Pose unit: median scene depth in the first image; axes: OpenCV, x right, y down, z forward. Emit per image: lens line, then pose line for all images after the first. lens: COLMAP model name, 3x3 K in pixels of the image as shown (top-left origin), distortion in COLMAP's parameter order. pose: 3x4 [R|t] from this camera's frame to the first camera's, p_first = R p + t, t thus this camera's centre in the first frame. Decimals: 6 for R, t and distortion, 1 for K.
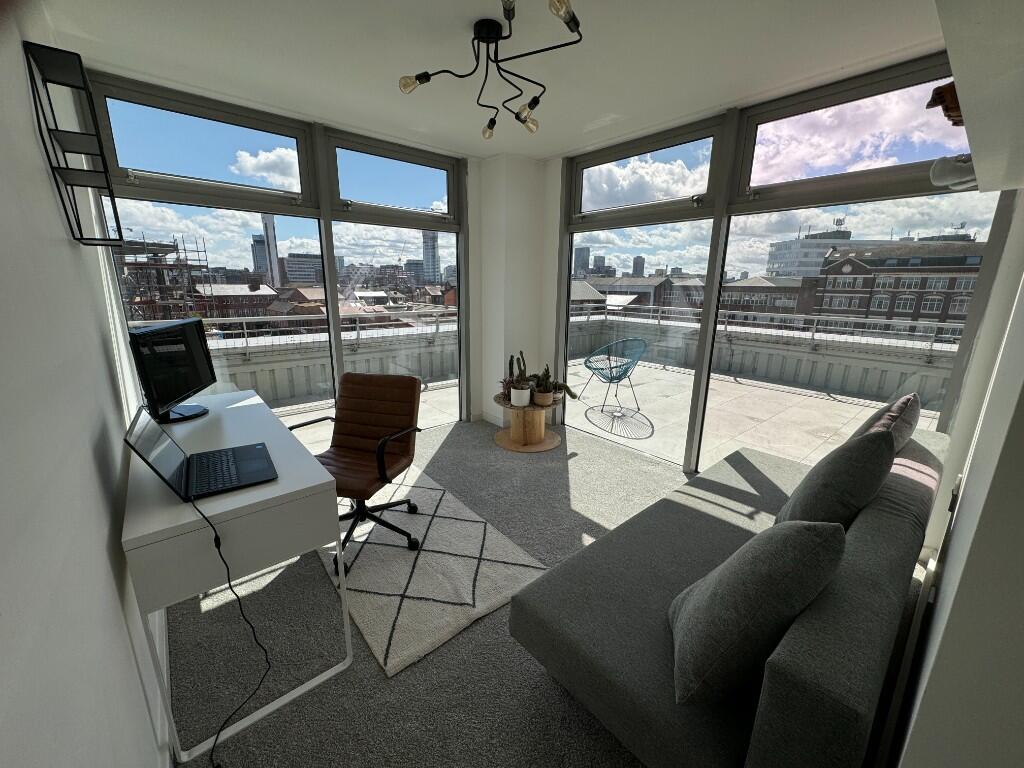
lens RADIAL K [[409.2, 0, 509.7], [0, 409.2, 381.7], [0, 0, 1]] dist [-0.003282, -0.000194]
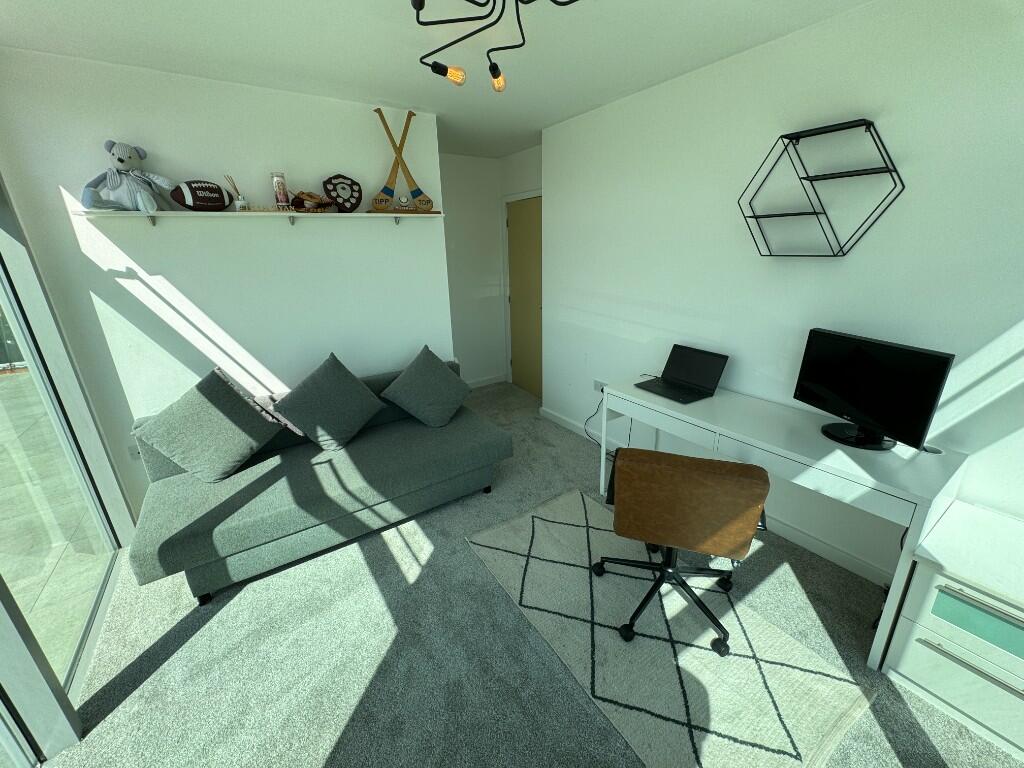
lens RADIAL K [[407.0, 0, 510.2], [0, 407.0, 384.1], [0, 0, 1]] dist [0.000636, -0.000175]
pose [[-0.993793, -0.020226, 0.109392, -0.135199], [0.041286, 0.846054, 0.531496, -0.511102], [-0.103302, 0.532713, -0.839968, 1.707548]]
